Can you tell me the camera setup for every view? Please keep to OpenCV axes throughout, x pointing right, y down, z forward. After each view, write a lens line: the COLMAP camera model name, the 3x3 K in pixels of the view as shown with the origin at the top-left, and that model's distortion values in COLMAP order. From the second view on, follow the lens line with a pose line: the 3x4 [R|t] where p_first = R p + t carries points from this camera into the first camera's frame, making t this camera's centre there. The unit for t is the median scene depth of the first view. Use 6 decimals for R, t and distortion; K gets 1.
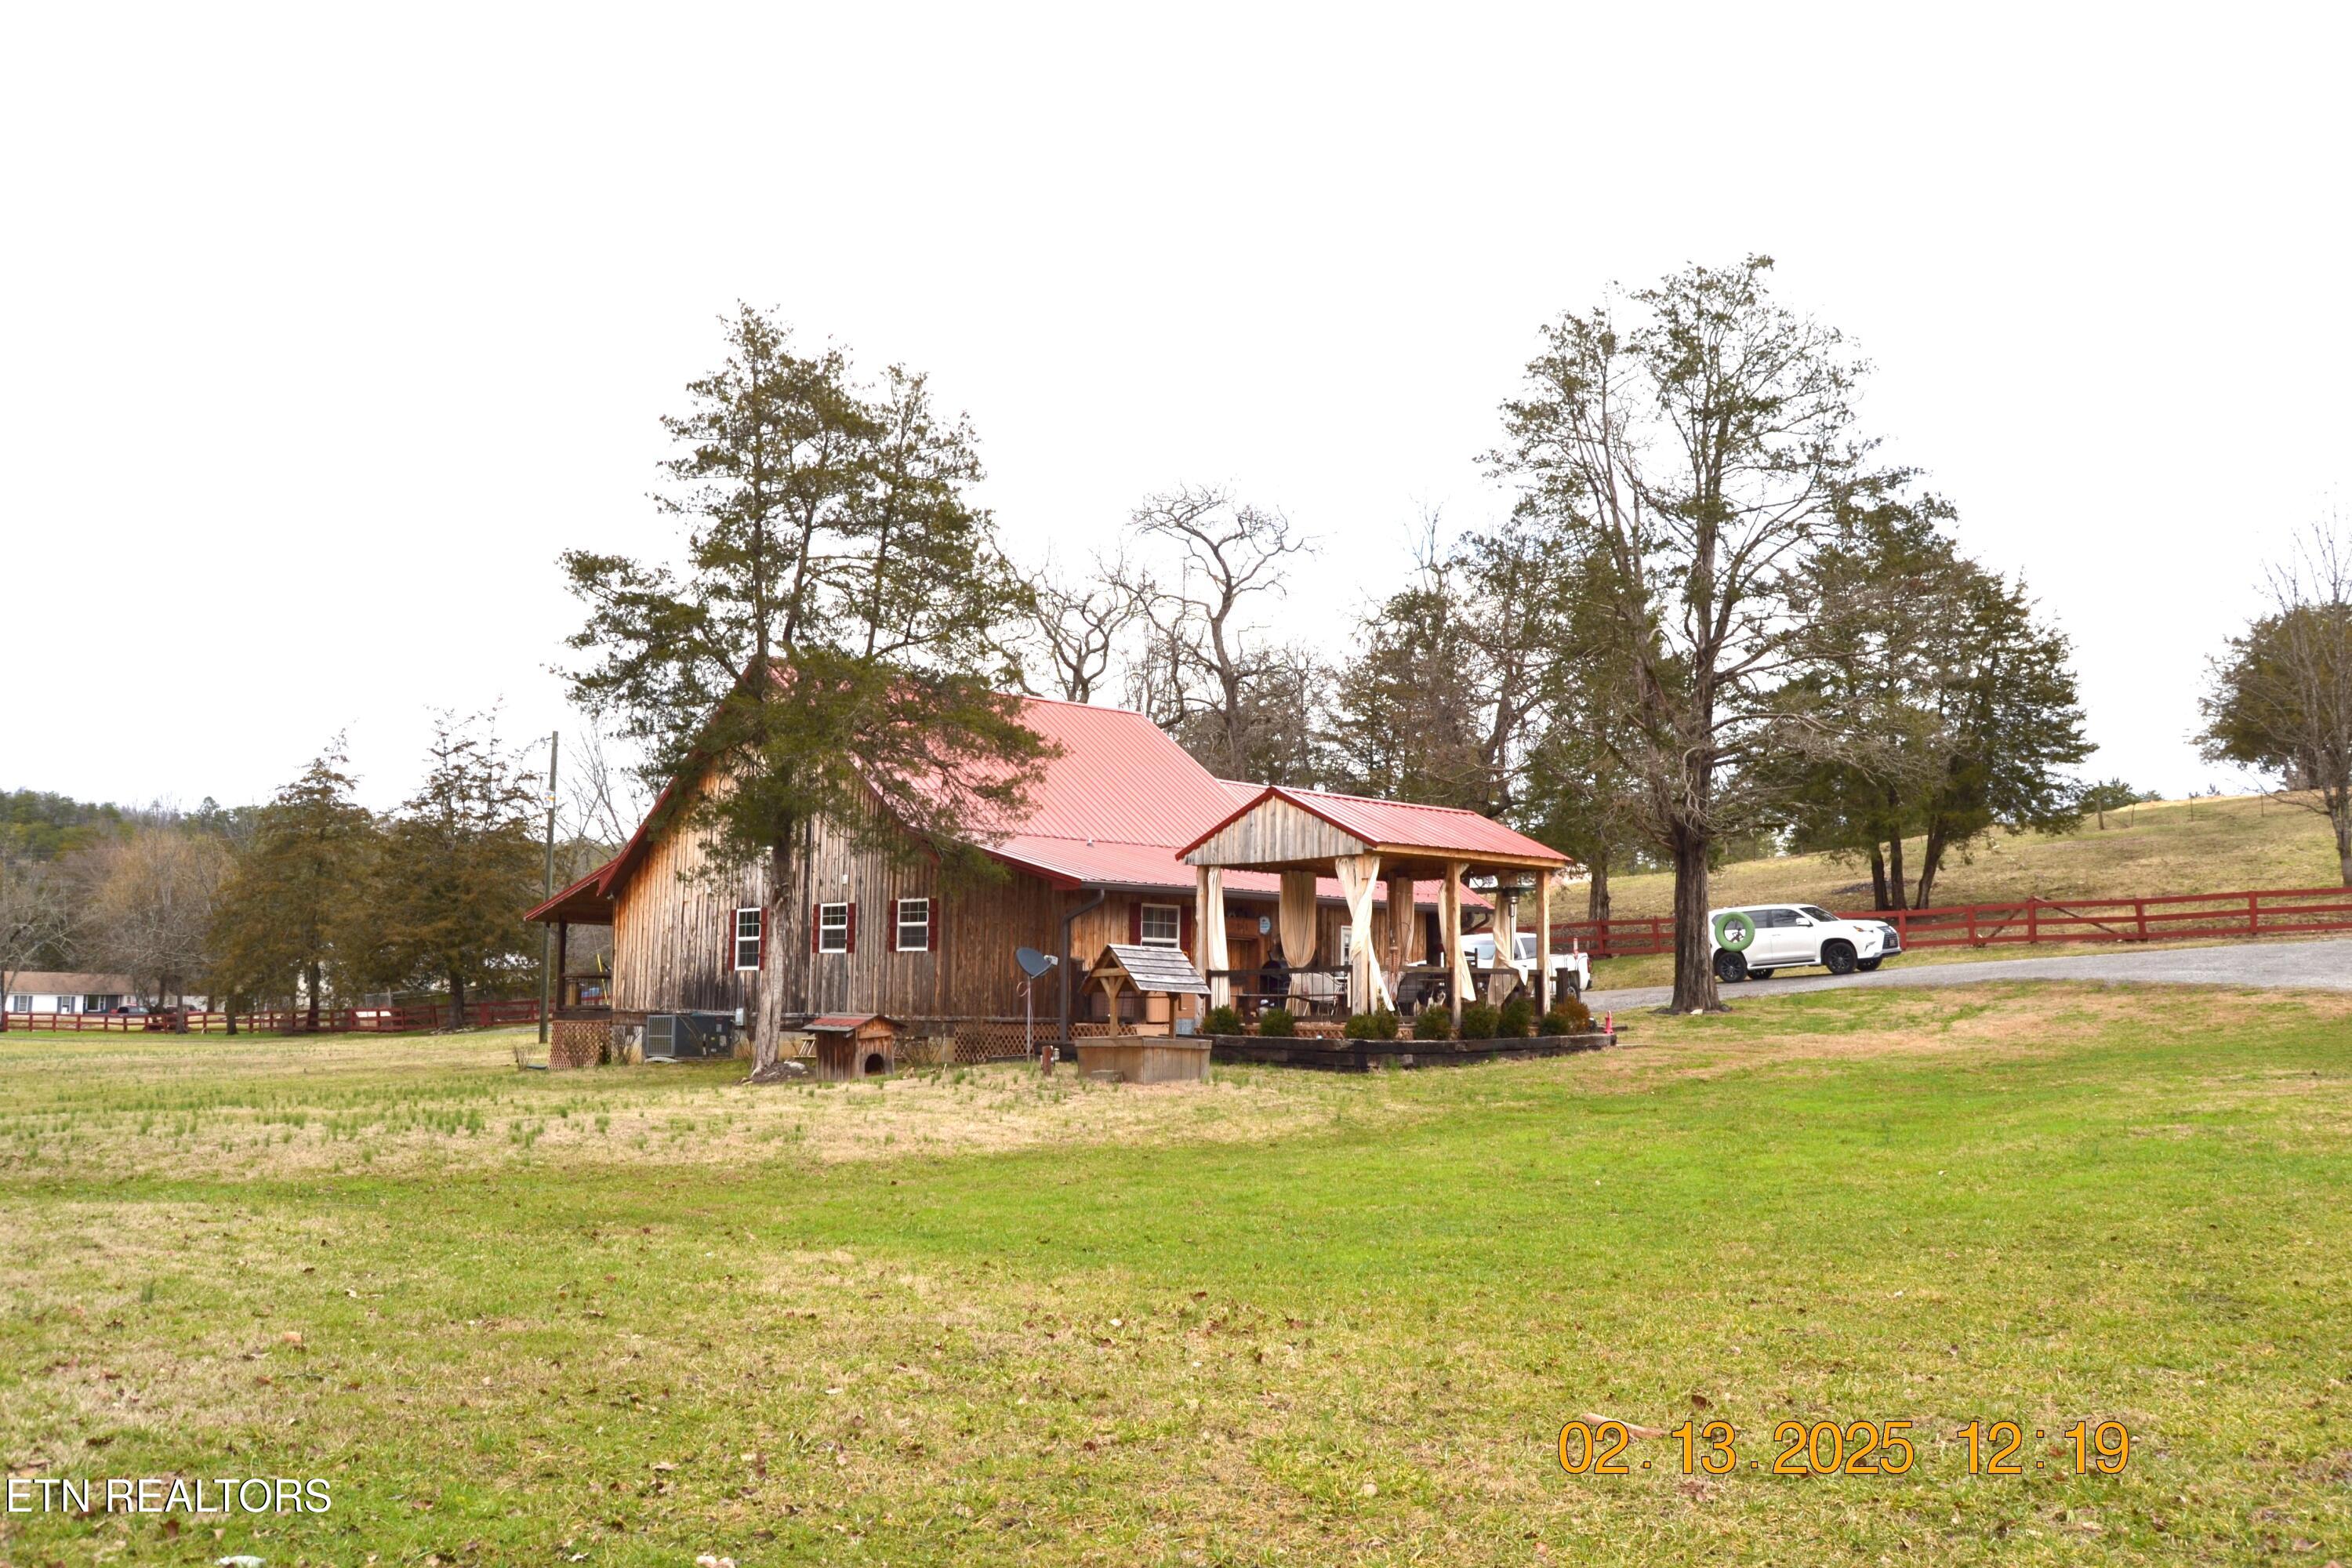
lens RADIAL K [[1878.0, 0, 1179.7], [0, 1878.0, 792.3], [0, 0, 1]] dist [-0.096812, 0.045298]
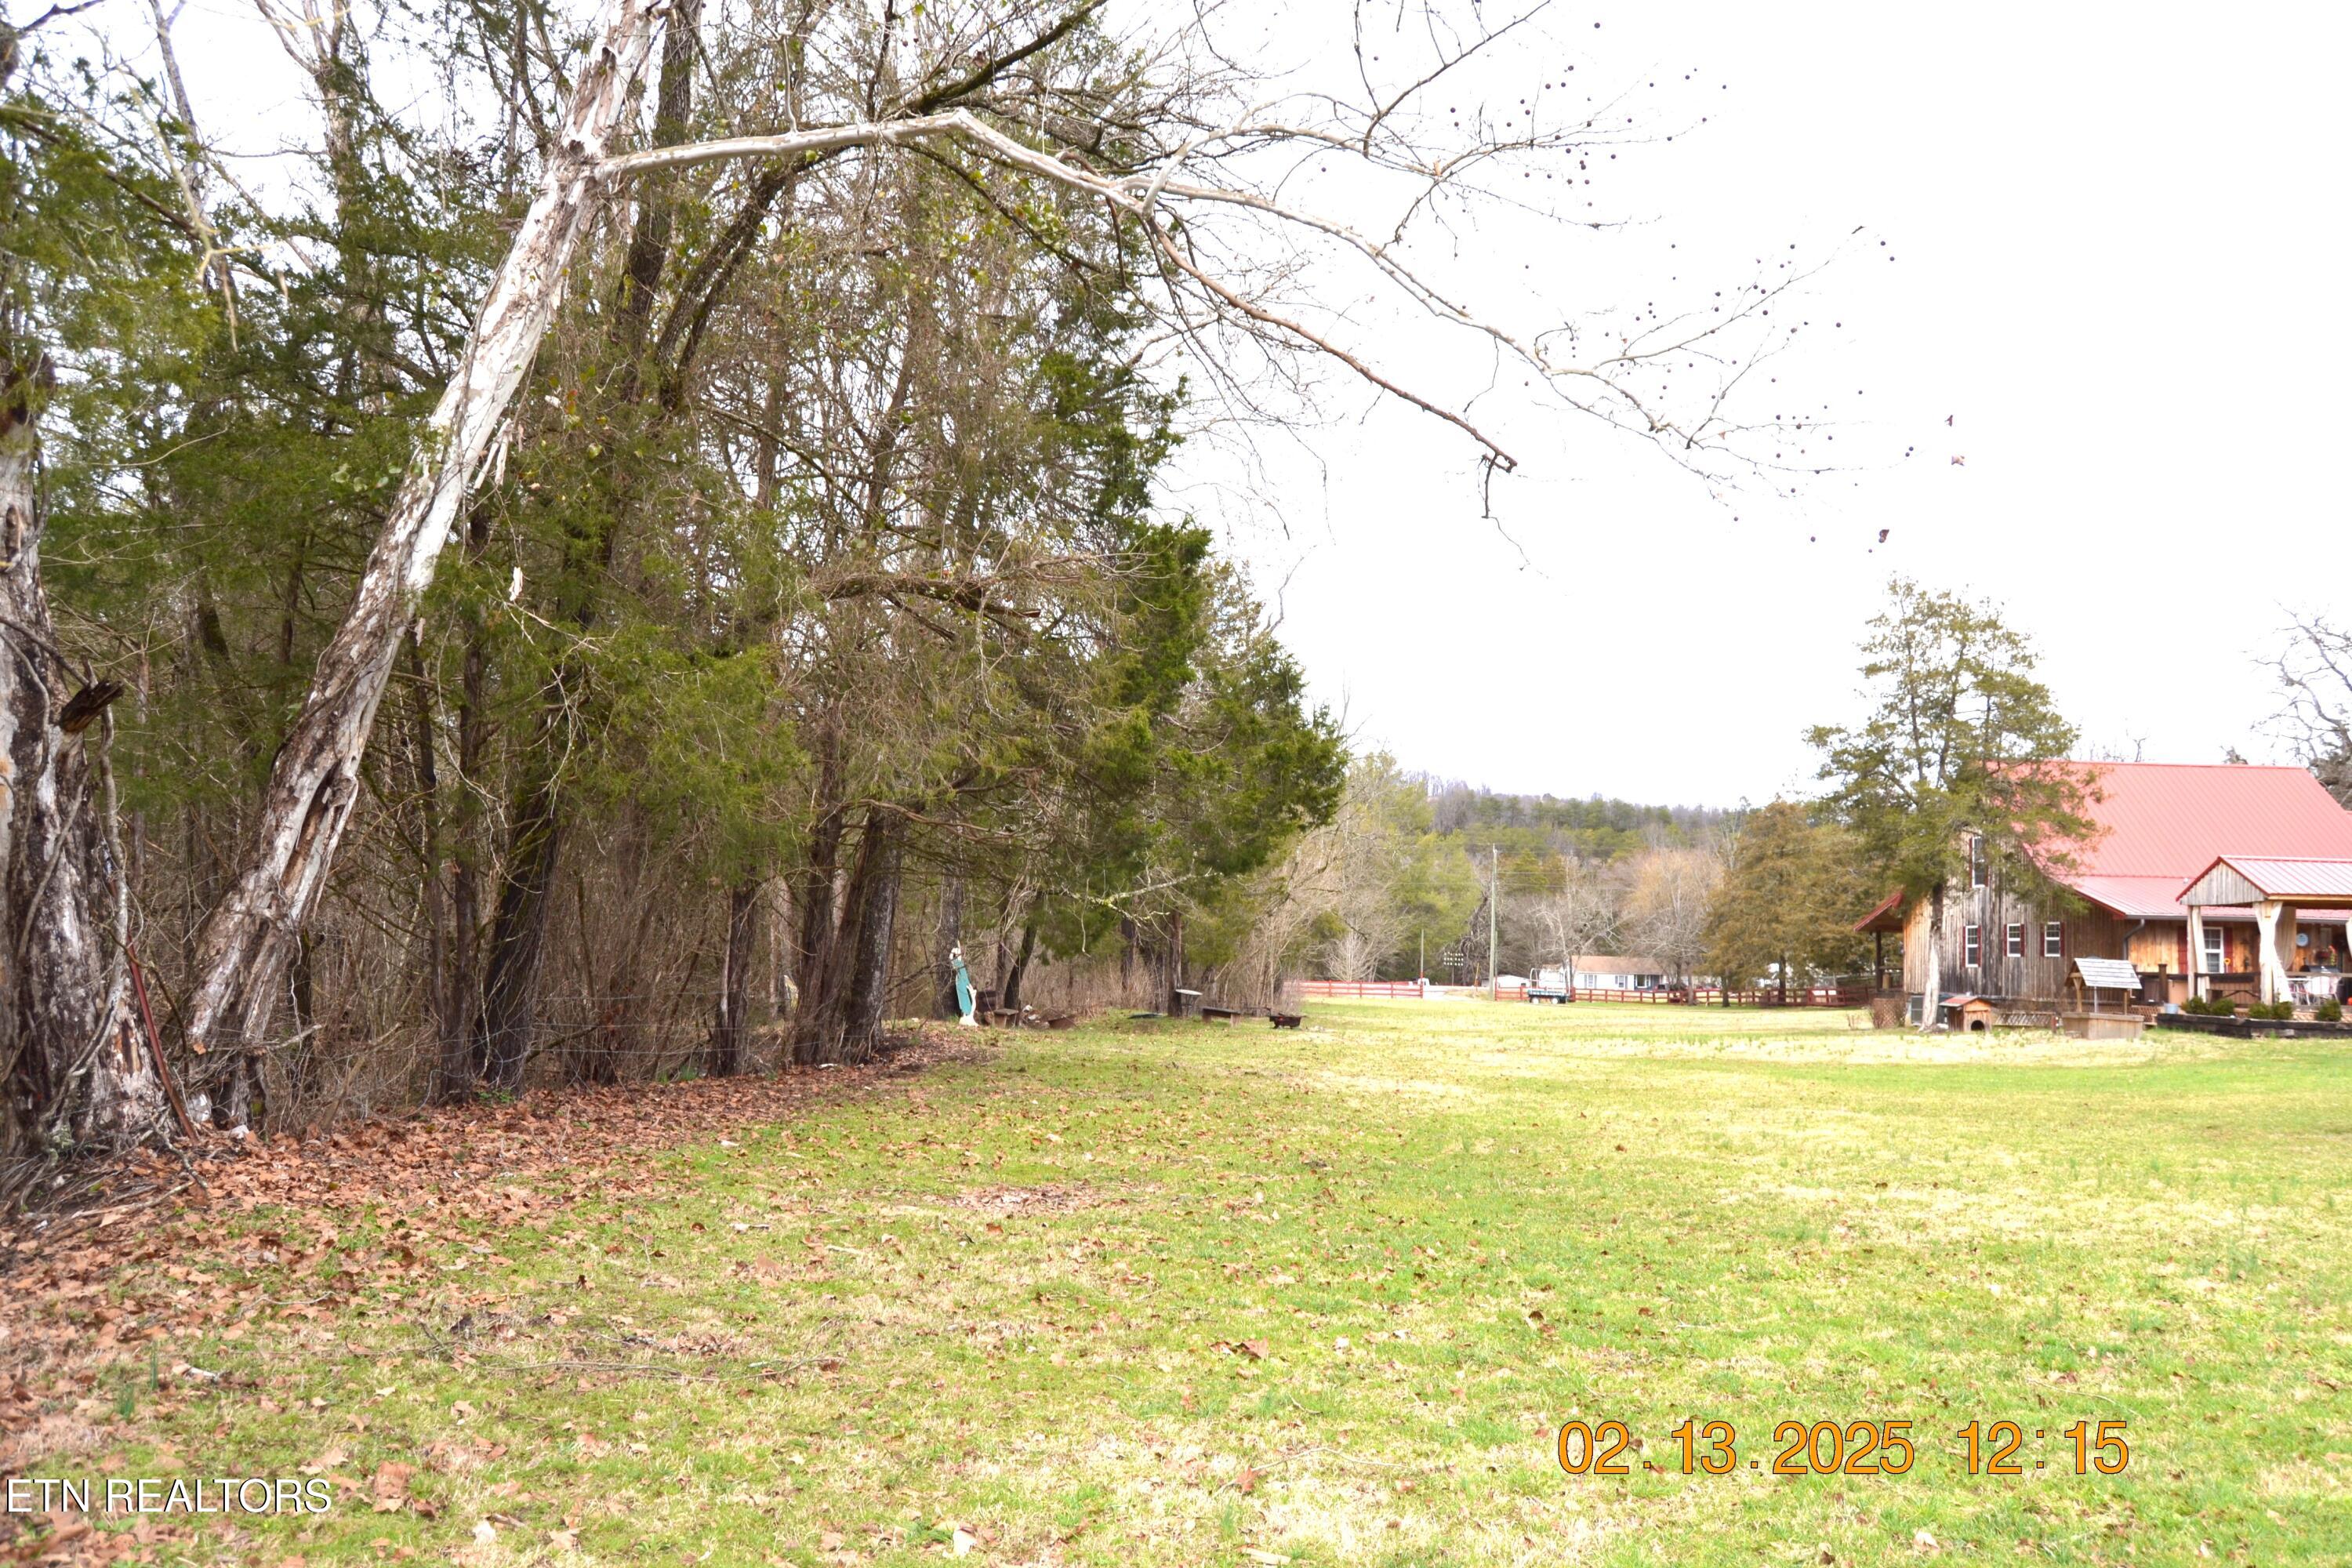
lens RADIAL K [[1878.0, 0, 1174.9], [0, 1878.0, 784.1], [0, 0, 1]] dist [-0.096812, 0.045298]
pose [[0.702344, -0.052187, -0.709922, 0.427785], [0.056943, 0.998232, -0.017046, -0.071052], [0.709557, -0.028453, 0.704074, -0.565092]]
